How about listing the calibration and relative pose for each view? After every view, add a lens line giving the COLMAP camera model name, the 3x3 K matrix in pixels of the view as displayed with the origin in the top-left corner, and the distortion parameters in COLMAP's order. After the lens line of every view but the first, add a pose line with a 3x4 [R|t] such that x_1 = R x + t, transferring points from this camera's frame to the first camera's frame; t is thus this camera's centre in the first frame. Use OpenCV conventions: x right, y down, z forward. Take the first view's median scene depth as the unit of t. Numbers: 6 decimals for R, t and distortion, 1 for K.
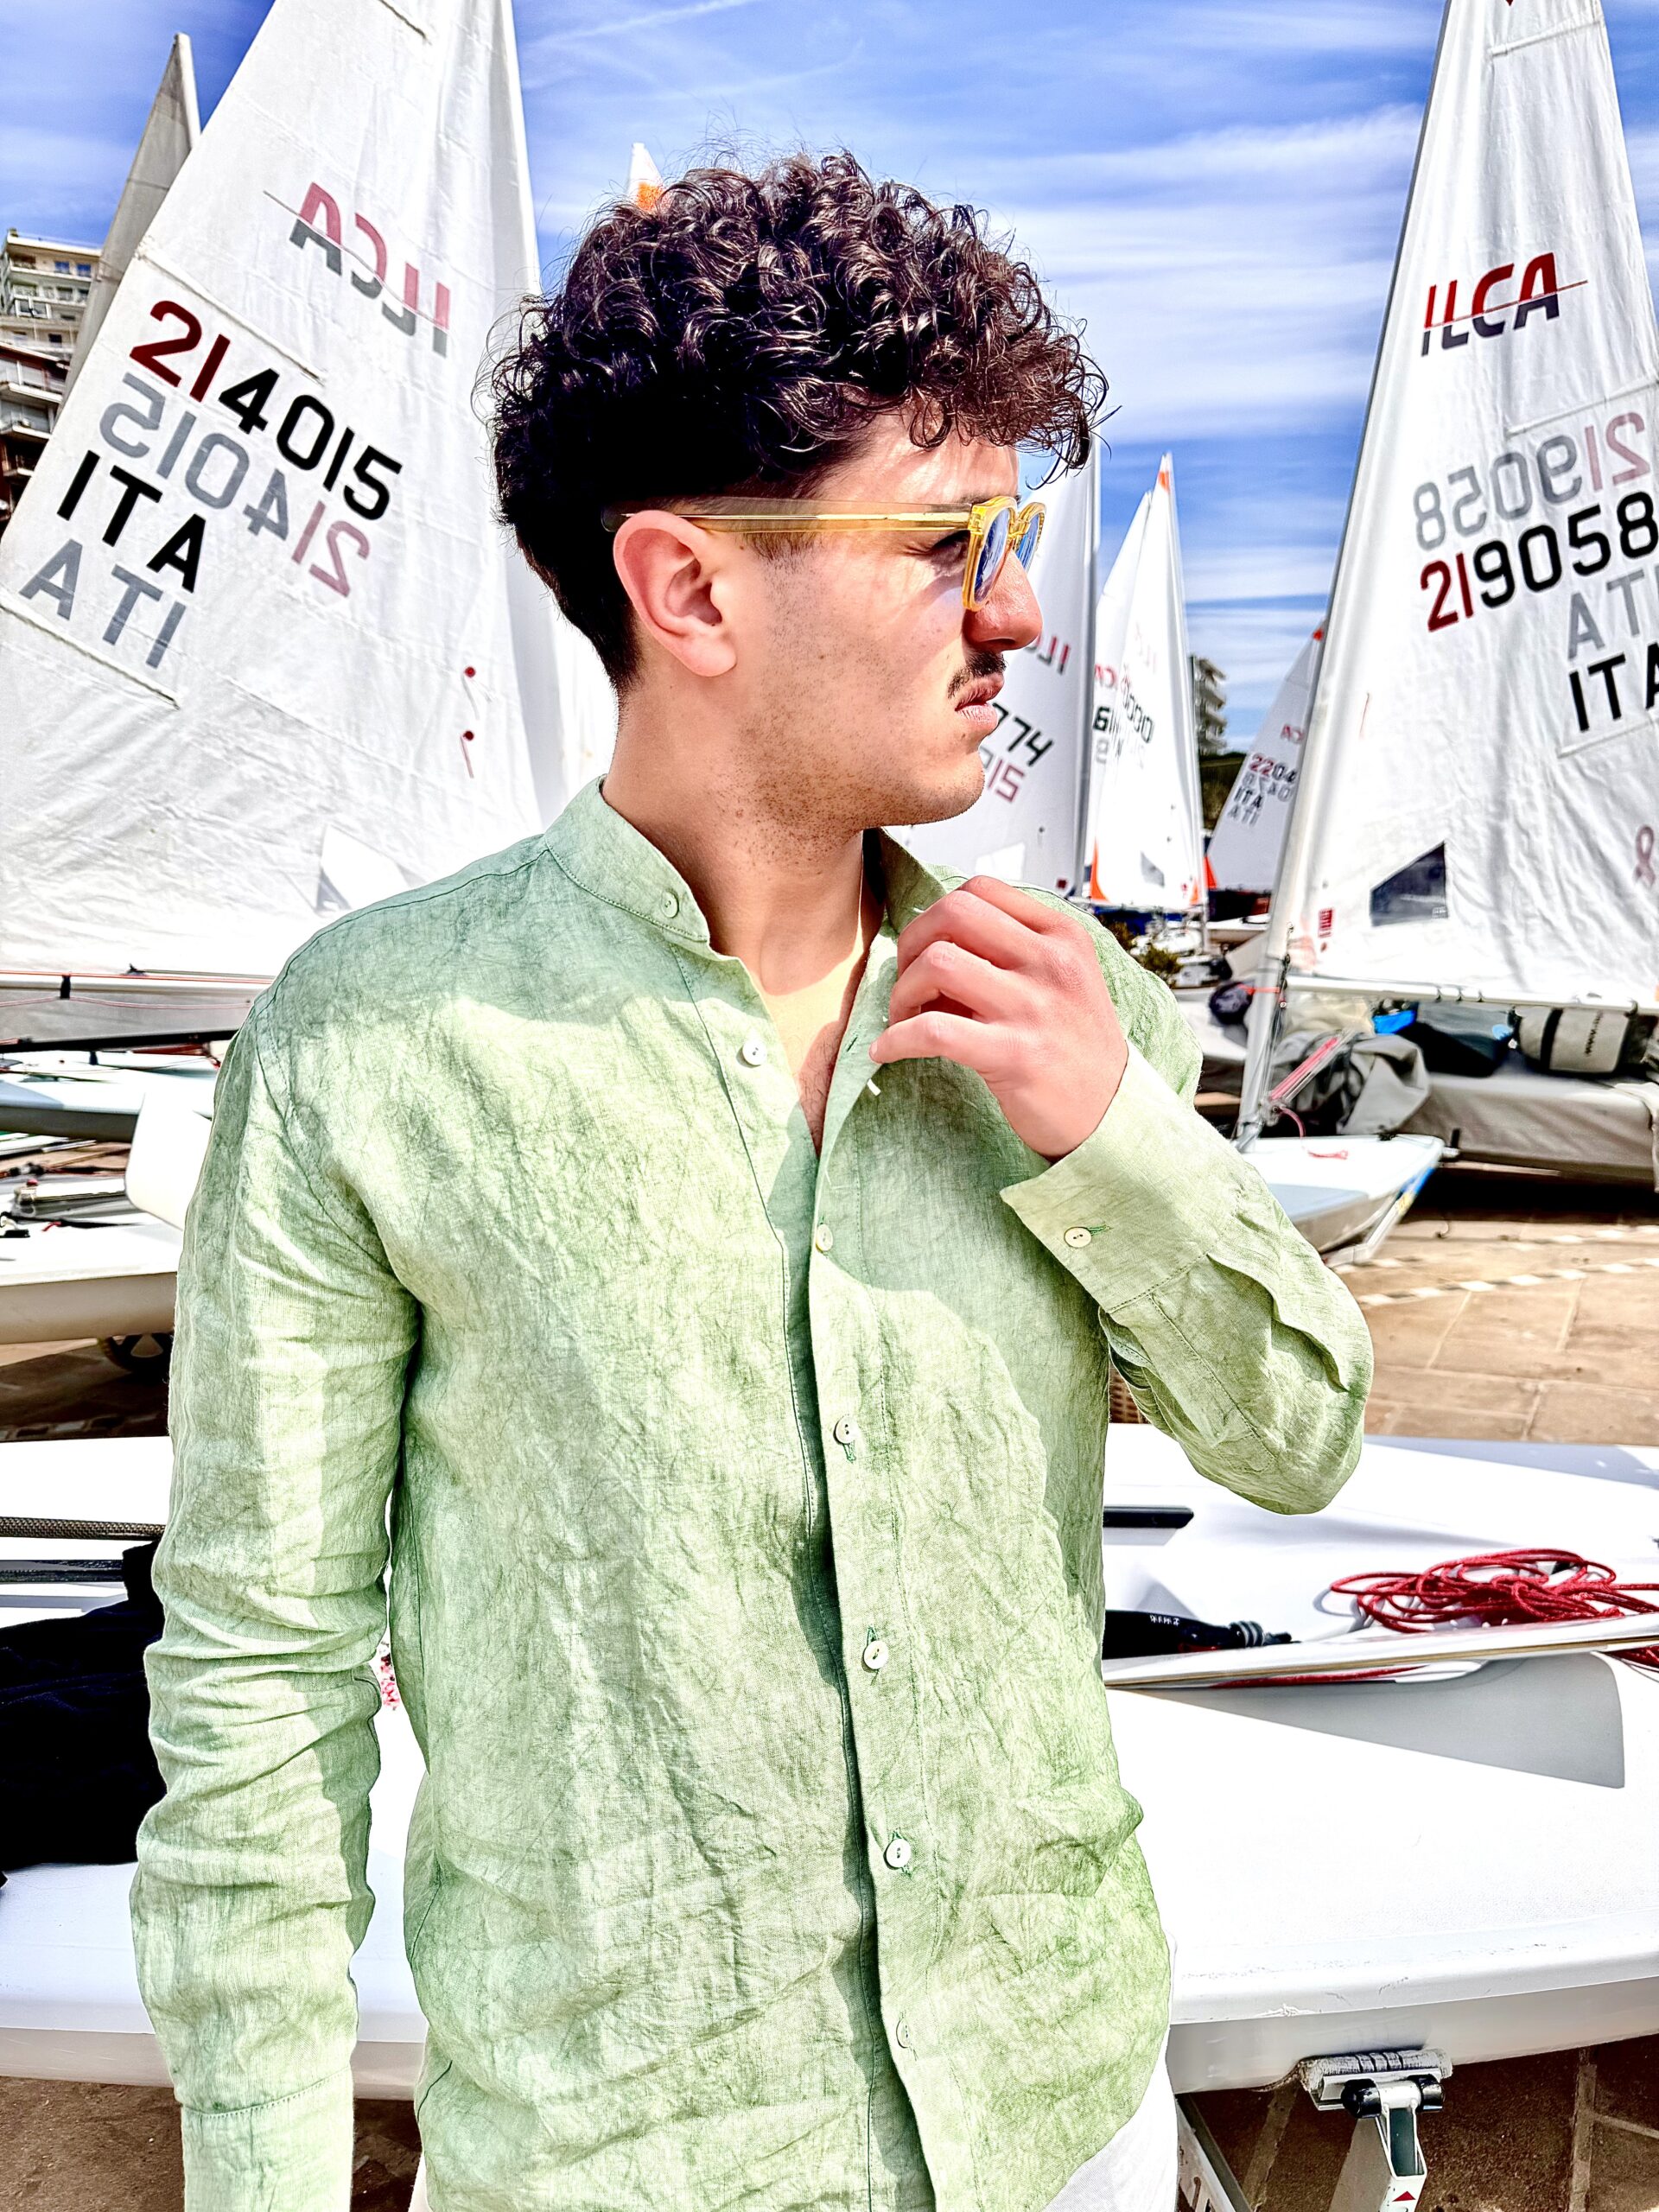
lens RADIAL K [[1627.8, 0, 829.5], [0, 1627.8, 1106.0], [0, 0, 1]] dist [0.112911, -0.105813]
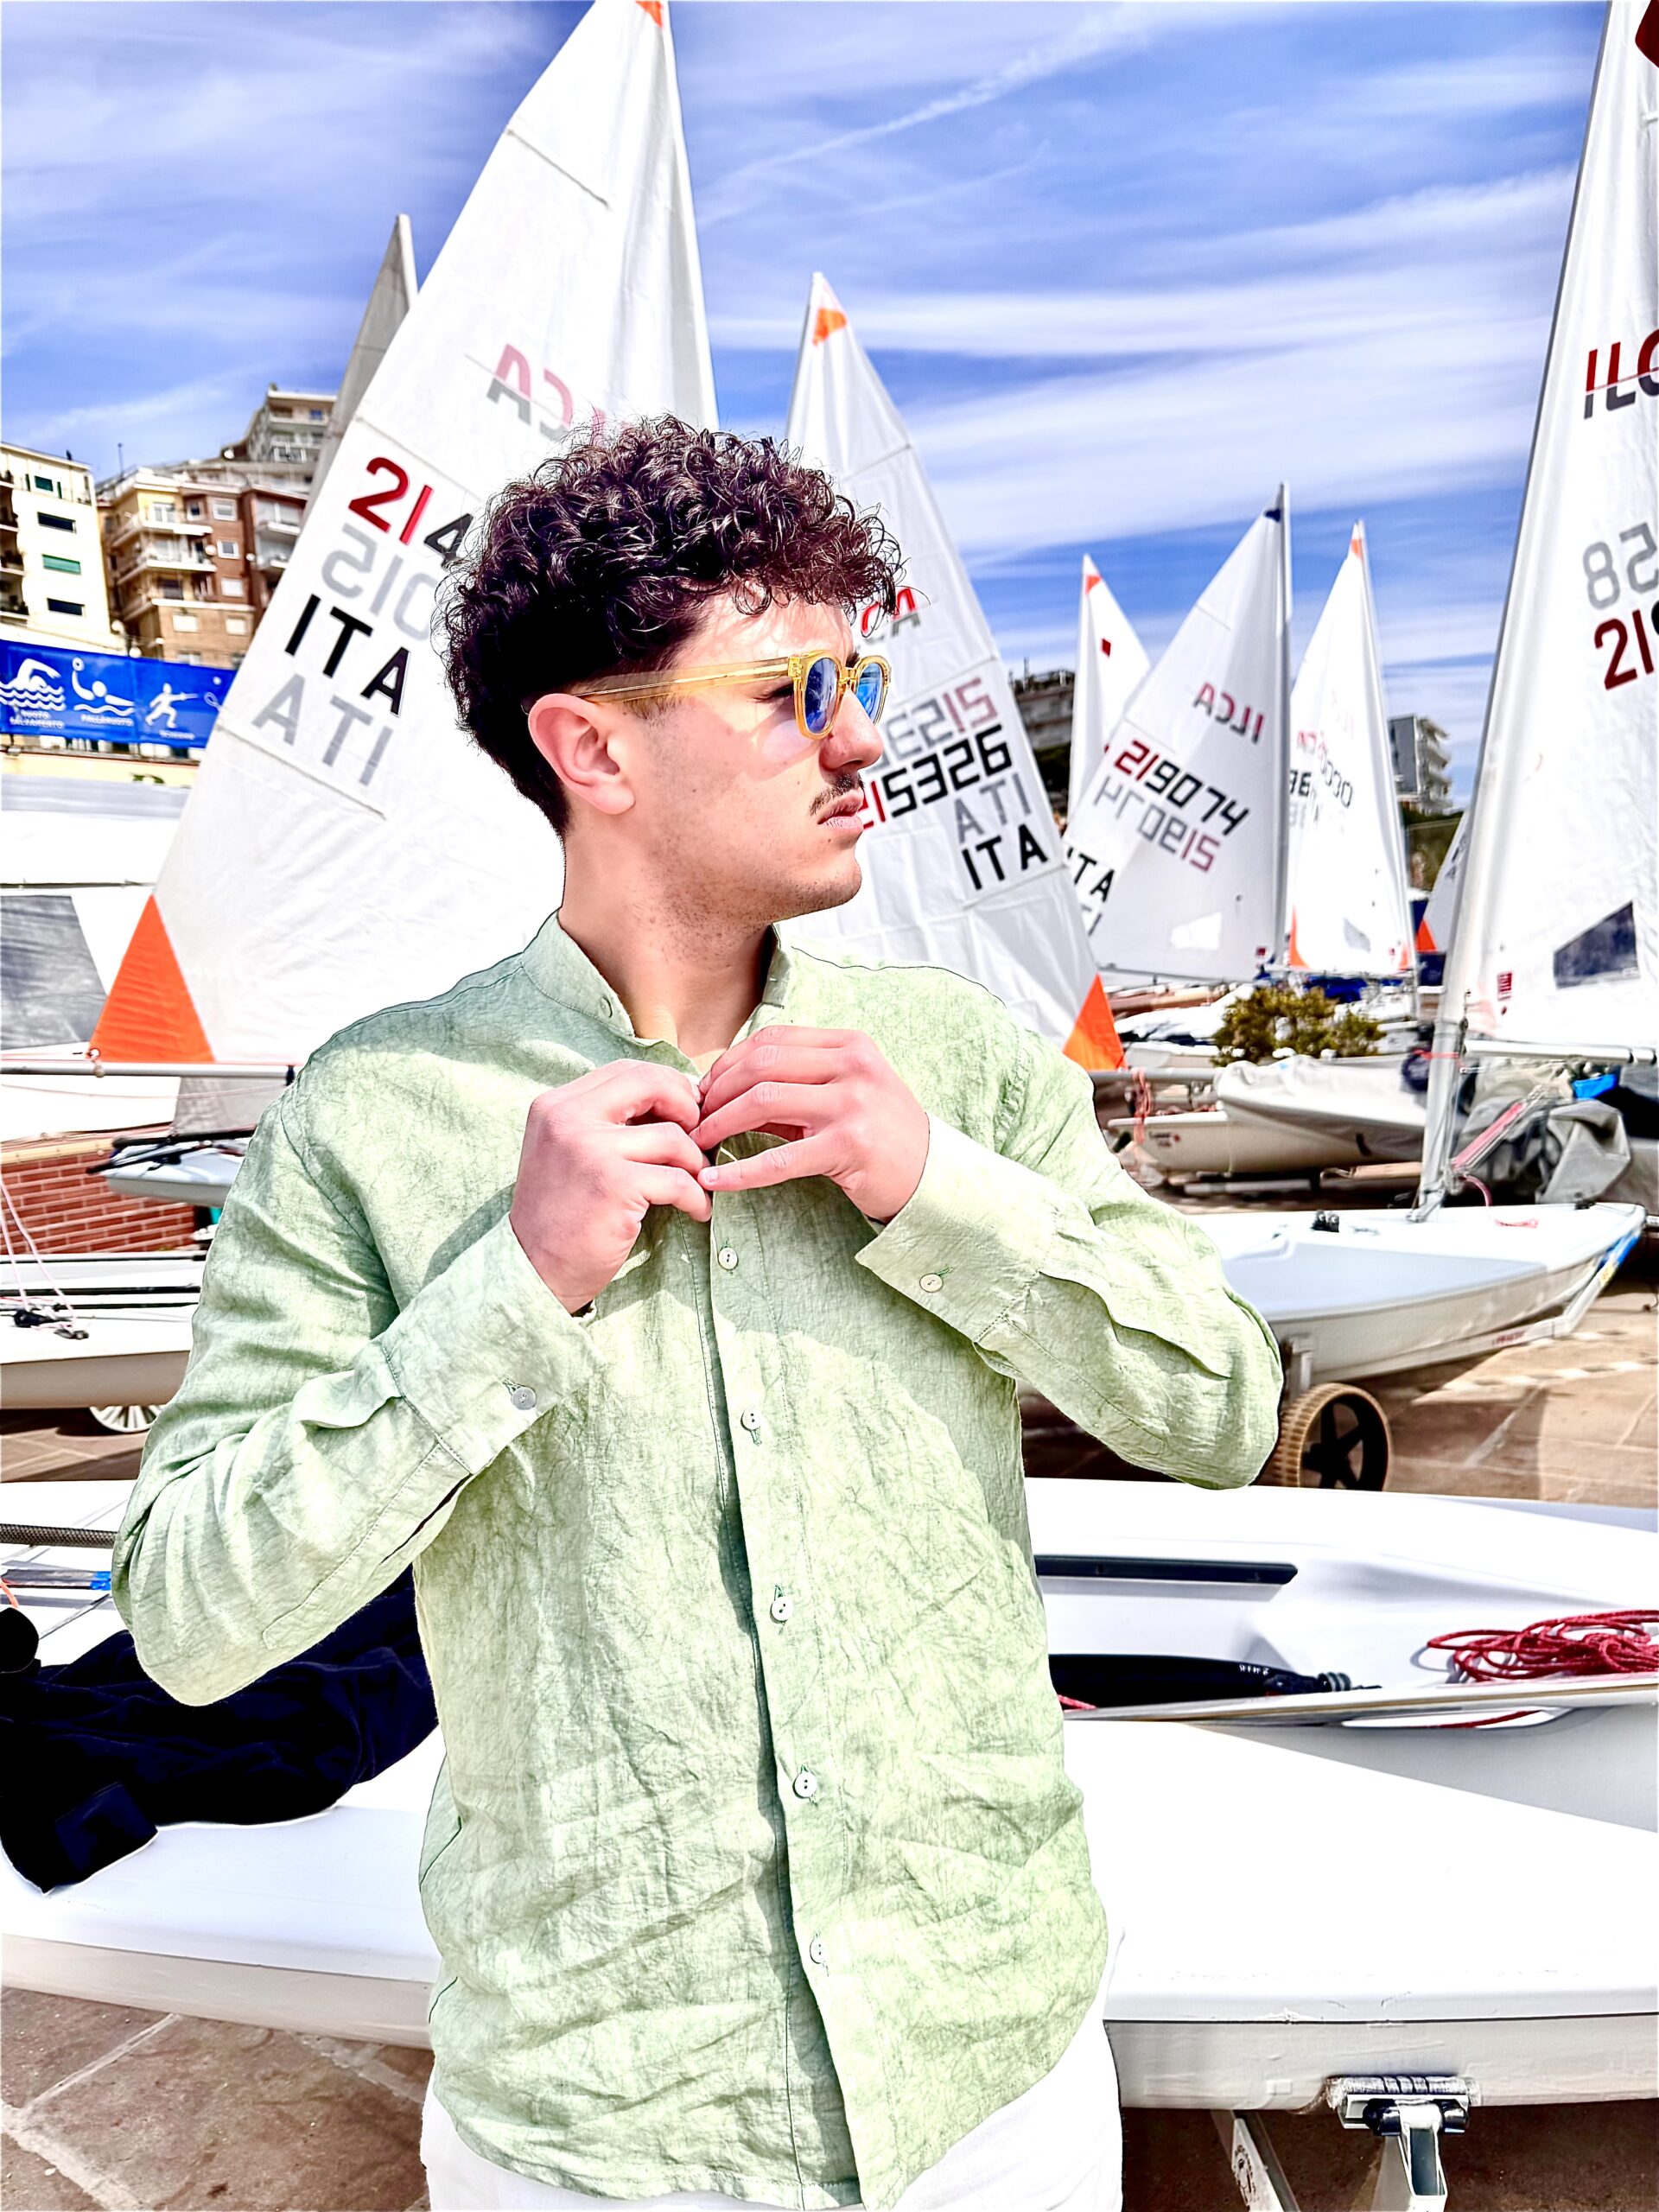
lens RADIAL K [[1627.8, 0, 829.5], [0, 1627.8, 1106.0], [0, 0, 1]] dist [0.112911, -0.105813]
pose [[0.990543, -0.012453, -0.136636, 0.085261], [0.006071, 0.998875, -0.047025, 0.010040], [0.137068, 0.045751, 0.989505, -0.066259]]
